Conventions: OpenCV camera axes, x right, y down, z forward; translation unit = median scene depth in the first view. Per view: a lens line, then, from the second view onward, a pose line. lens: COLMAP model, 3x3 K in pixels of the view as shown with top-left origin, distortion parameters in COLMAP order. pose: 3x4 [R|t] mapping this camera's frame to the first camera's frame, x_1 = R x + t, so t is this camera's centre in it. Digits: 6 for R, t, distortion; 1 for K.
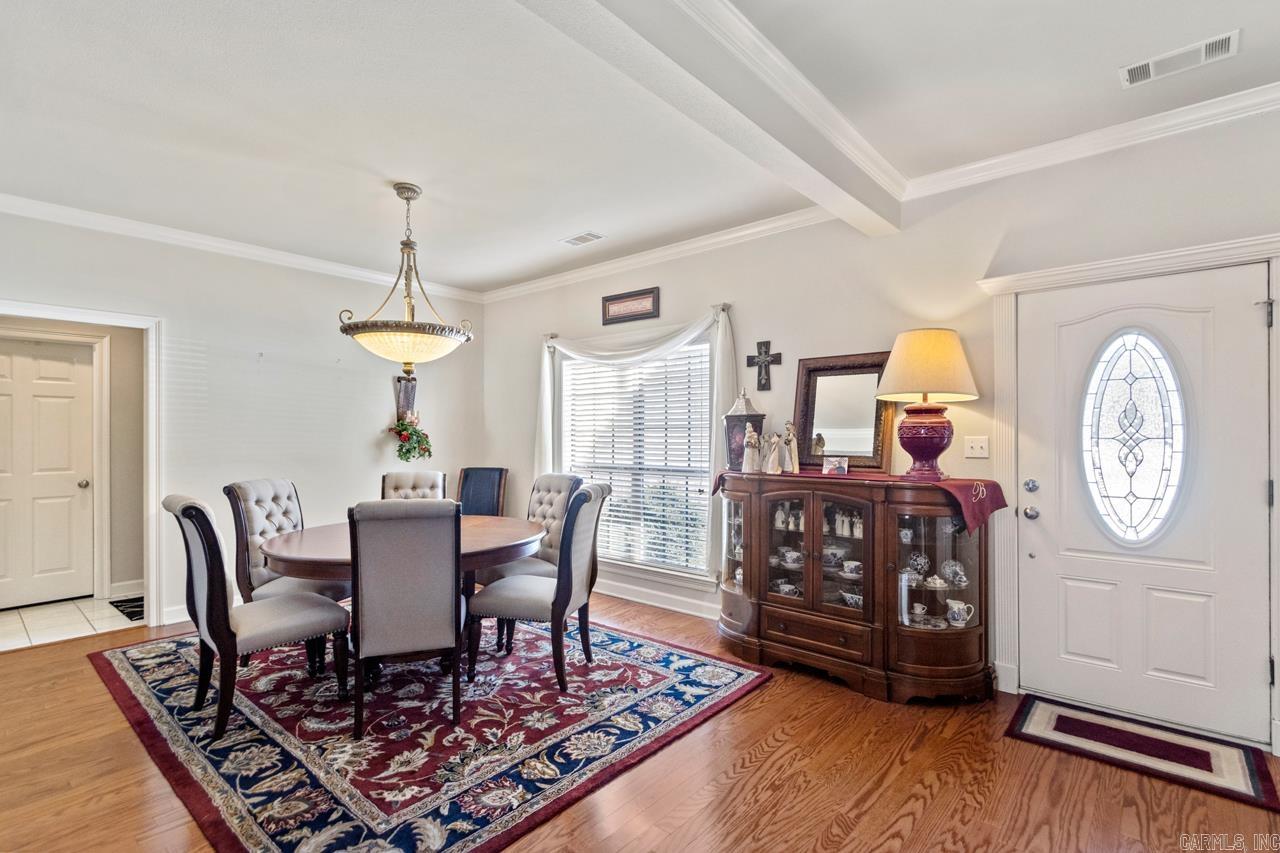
lens RADIAL K [[603.8, 0, 651.9], [0, 603.8, 436.4], [0, 0, 1]] dist [0.007382, -0.007158]
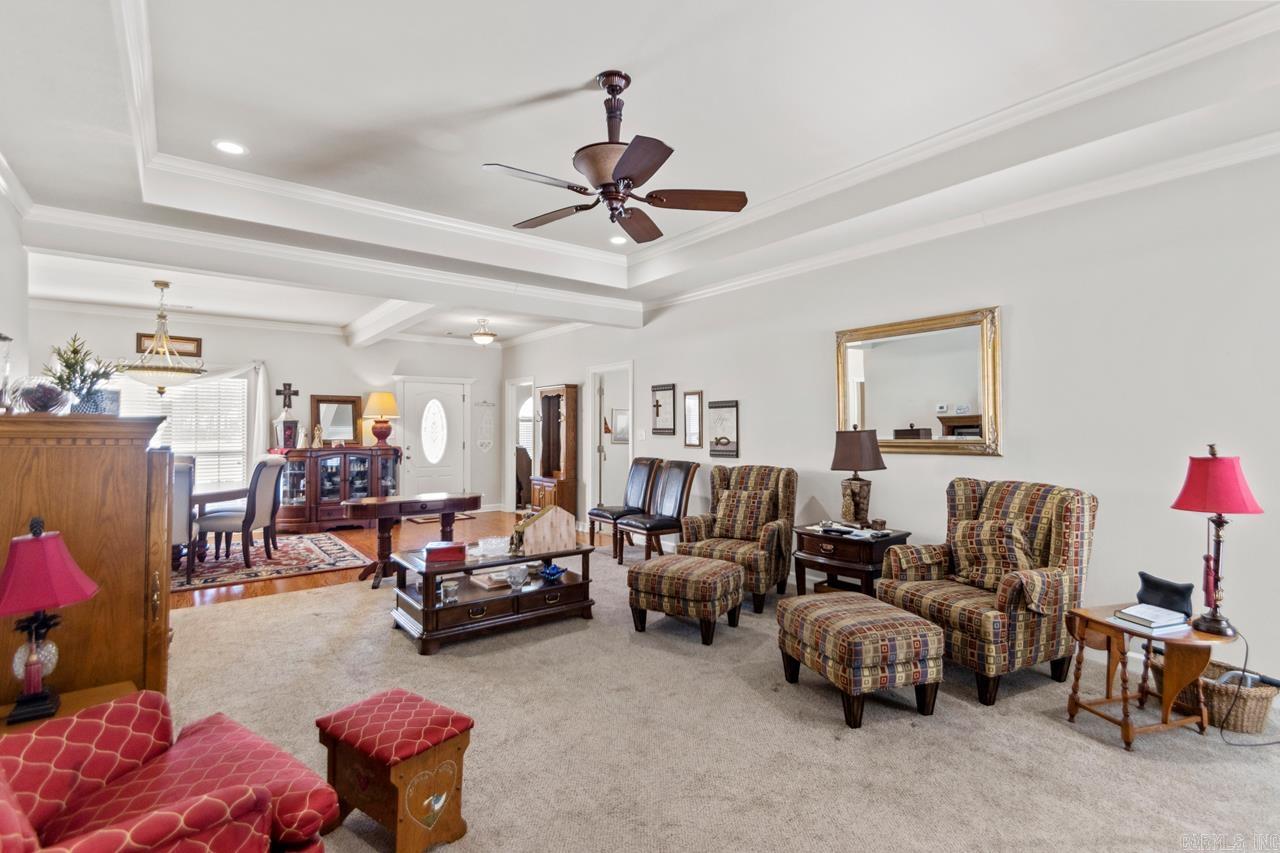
lens RADIAL K [[603.8, 0, 649.7], [0, 603.8, 423.2], [0, 0, 1]] dist [0.007382, -0.007158]
pose [[0.213429, 0.009441, 0.976913, -1.726412], [0.000807, 0.999951, -0.009840, -0.006307], [-0.976958, 0.002889, 0.213411, -0.674297]]
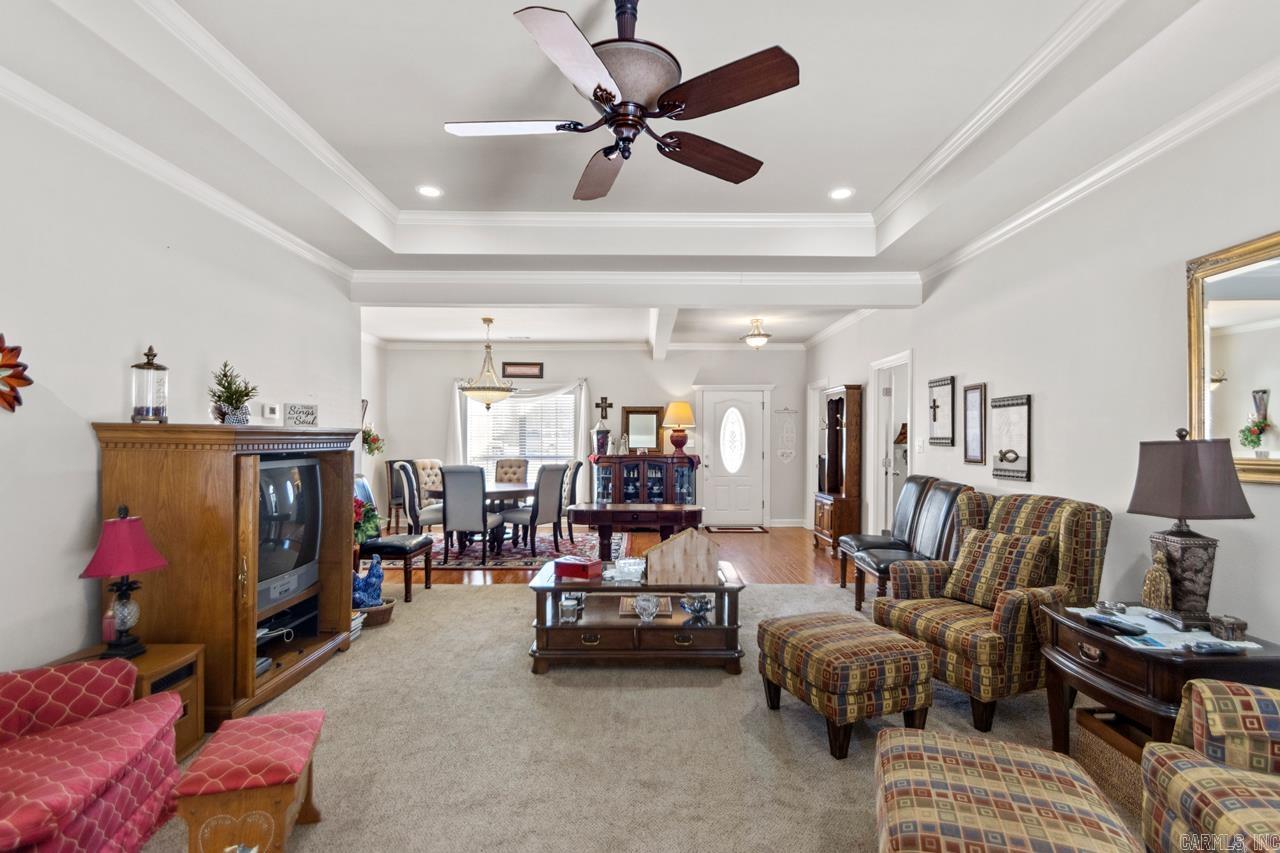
lens RADIAL K [[603.8, 0, 644.2], [0, 603.8, 443.5], [0, 0, 1]] dist [0.007382, -0.007158]
pose [[0.767593, -0.004770, 0.640919, -1.308316], [-0.000982, 0.999962, 0.008619, -0.005233], [-0.640936, -0.007245, 0.767560, -0.938499]]
